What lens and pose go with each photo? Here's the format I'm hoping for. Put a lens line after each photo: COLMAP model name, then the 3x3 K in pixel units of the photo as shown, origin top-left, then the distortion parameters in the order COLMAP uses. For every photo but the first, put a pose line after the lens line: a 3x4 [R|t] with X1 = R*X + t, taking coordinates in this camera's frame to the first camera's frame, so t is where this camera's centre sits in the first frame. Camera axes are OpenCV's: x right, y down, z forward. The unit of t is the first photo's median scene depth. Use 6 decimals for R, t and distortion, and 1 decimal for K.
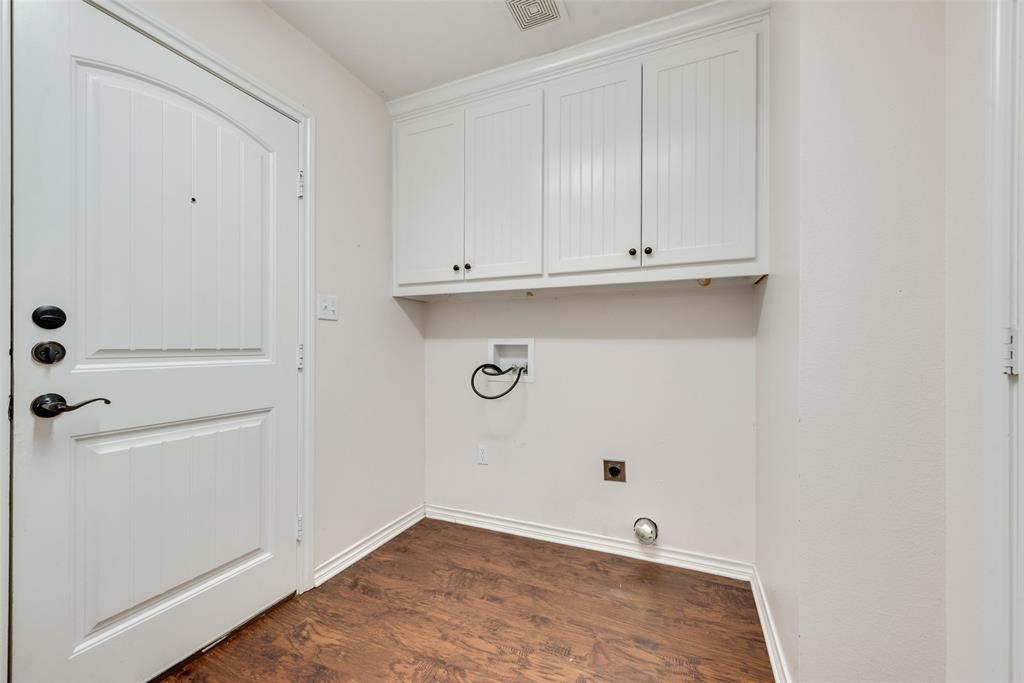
lens RADIAL K [[402.0, 0, 513.3], [0, 402.0, 344.1], [0, 0, 1]] dist [0.013577, -0.000125]
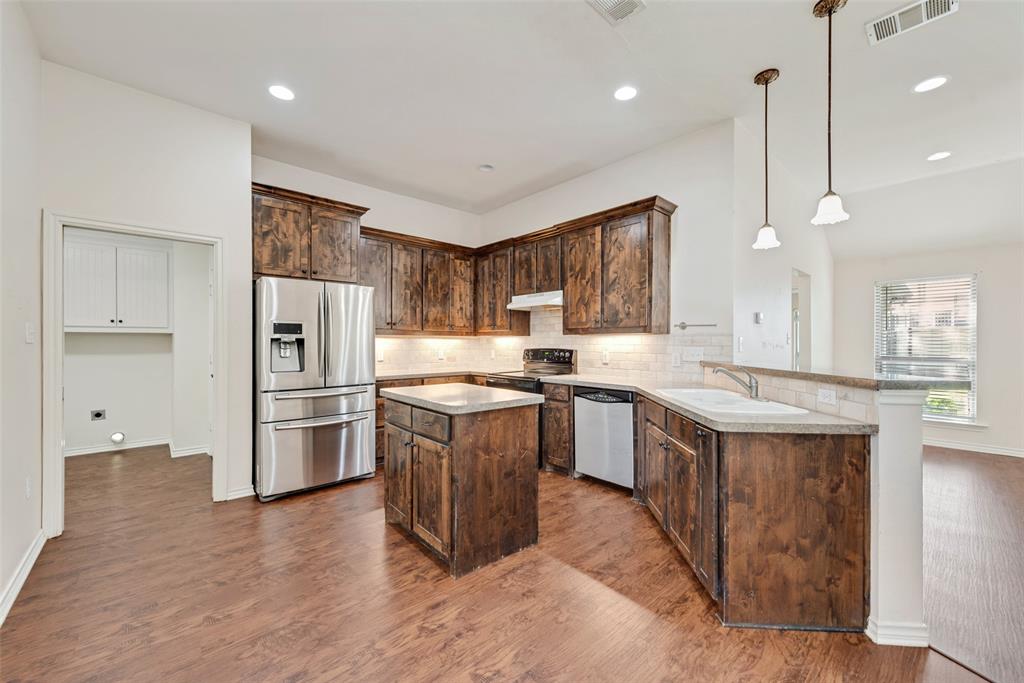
lens RADIAL K [[402.0, 0, 513.7], [0, 402.0, 342.8], [0, 0, 1]] dist [0.013577, -0.000125]
pose [[0.407870, 0.000572, 0.913040, -0.977405], [-0.002192, 0.999998, 0.000353, -0.100429], [-0.913038, -0.002145, 0.407870, -2.260742]]
